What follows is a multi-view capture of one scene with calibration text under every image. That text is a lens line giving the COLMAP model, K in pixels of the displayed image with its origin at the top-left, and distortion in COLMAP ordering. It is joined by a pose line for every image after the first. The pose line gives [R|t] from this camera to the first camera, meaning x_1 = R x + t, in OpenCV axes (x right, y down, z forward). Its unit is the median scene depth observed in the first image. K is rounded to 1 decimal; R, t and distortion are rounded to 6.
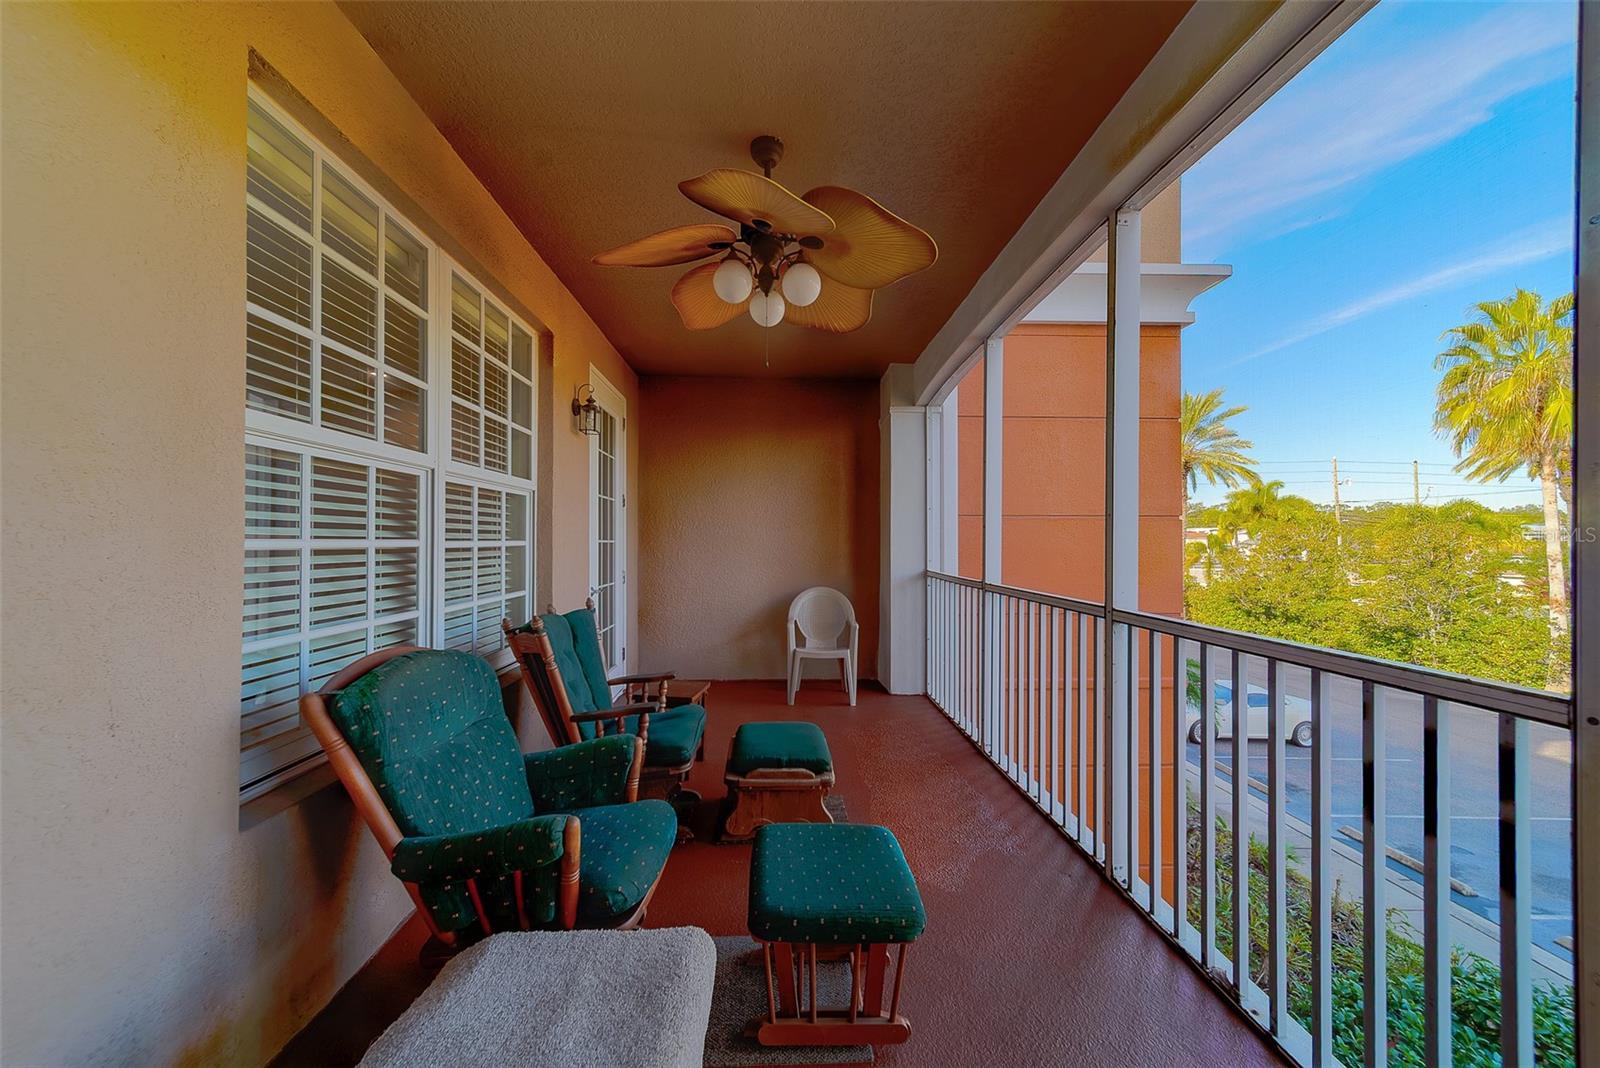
lens RADIAL K [[577.0, 0, 798.3], [0, 577.0, 538.6], [0, 0, 1]] dist [0.004981, 0.000020]
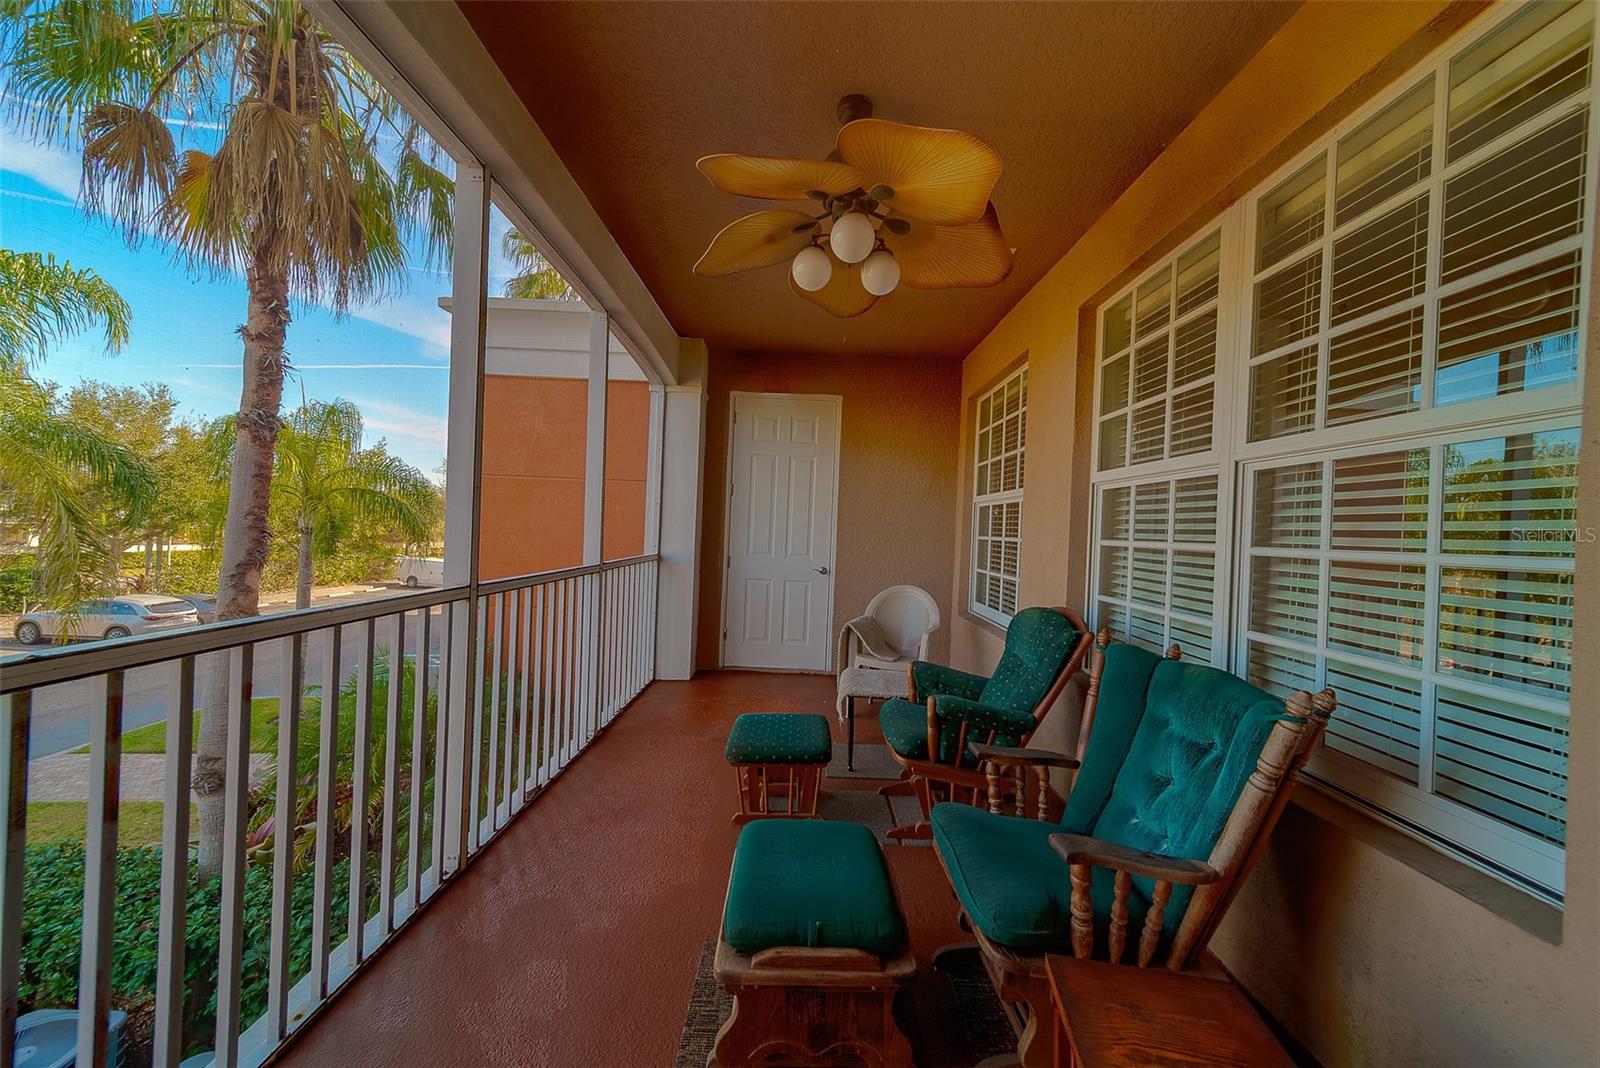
lens RADIAL K [[577.0, 0, 798.9], [0, 577.0, 530.2], [0, 0, 1]] dist [0.004981, 0.000020]
pose [[-0.998495, -0.048830, 0.024951, -0.008732], [-0.048882, 0.998804, -0.001462, 0.012960], [-0.024849, -0.002680, -0.999688, 1.797432]]
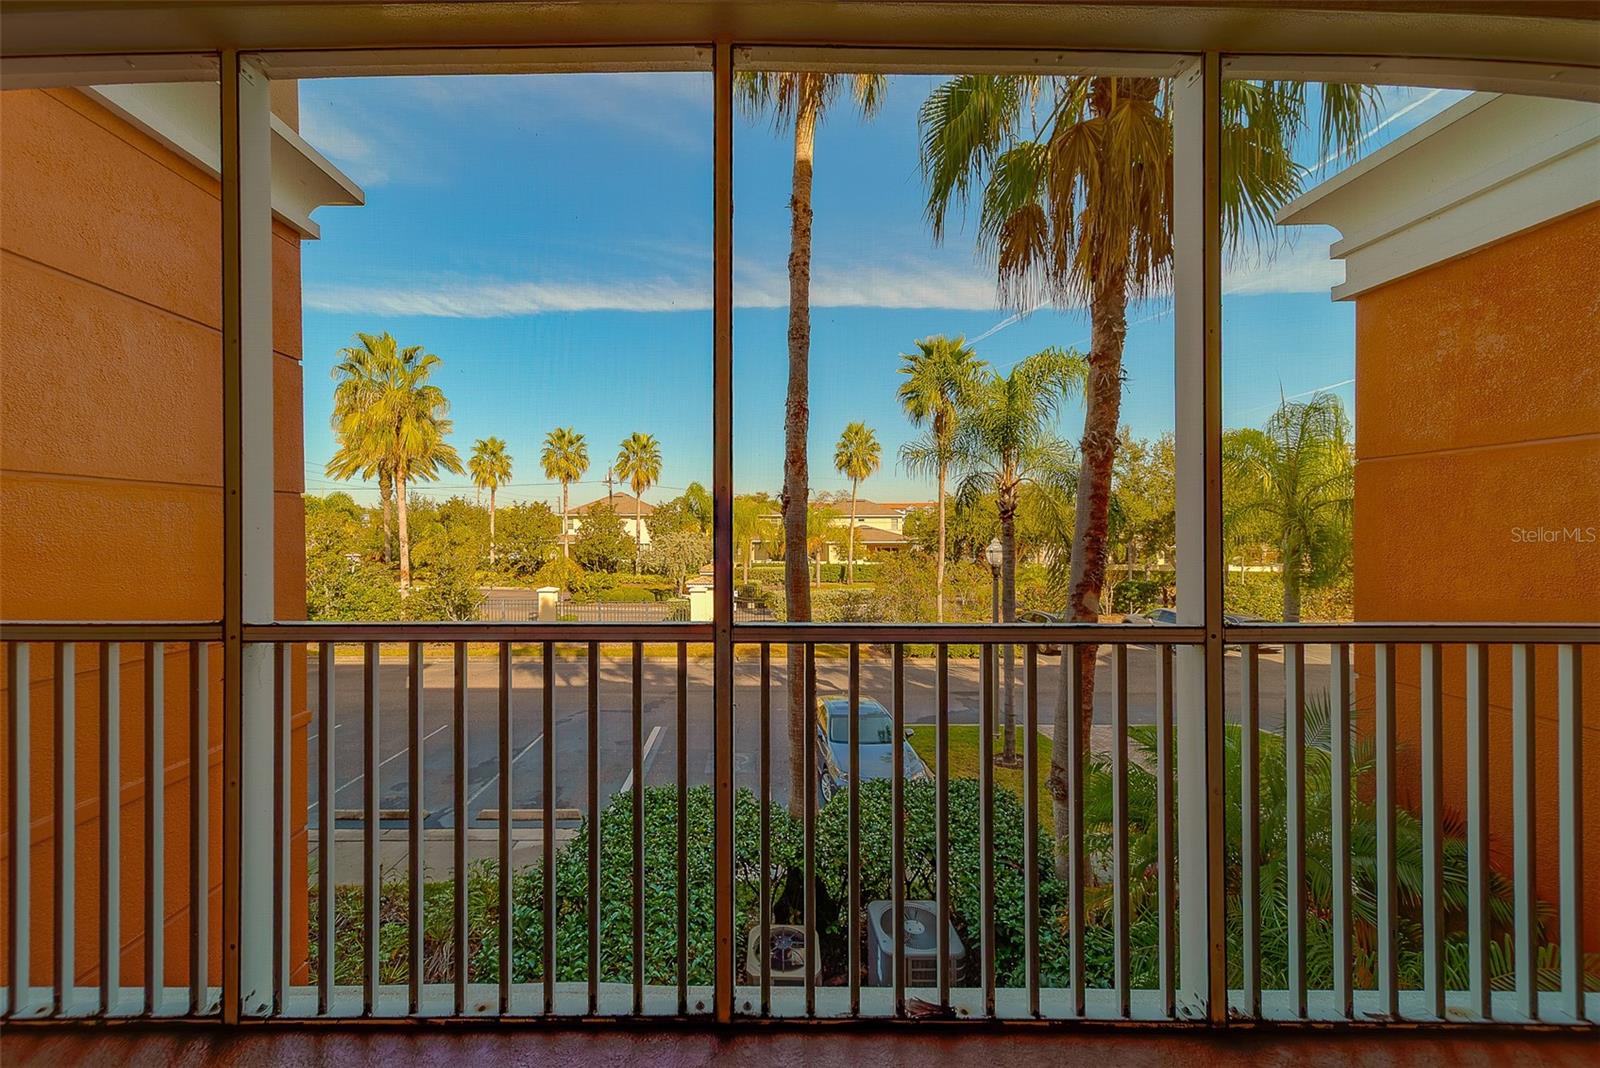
lens RADIAL K [[577.0, 0, 795.7], [0, 577.0, 540.4], [0, 0, 1]] dist [0.004981, 0.000020]
pose [[0.049049, -0.024887, 0.998486, -0.163316], [0.000446, 0.999690, 0.024895, 0.014801], [-0.998796, -0.000776, 0.049045, 0.550062]]
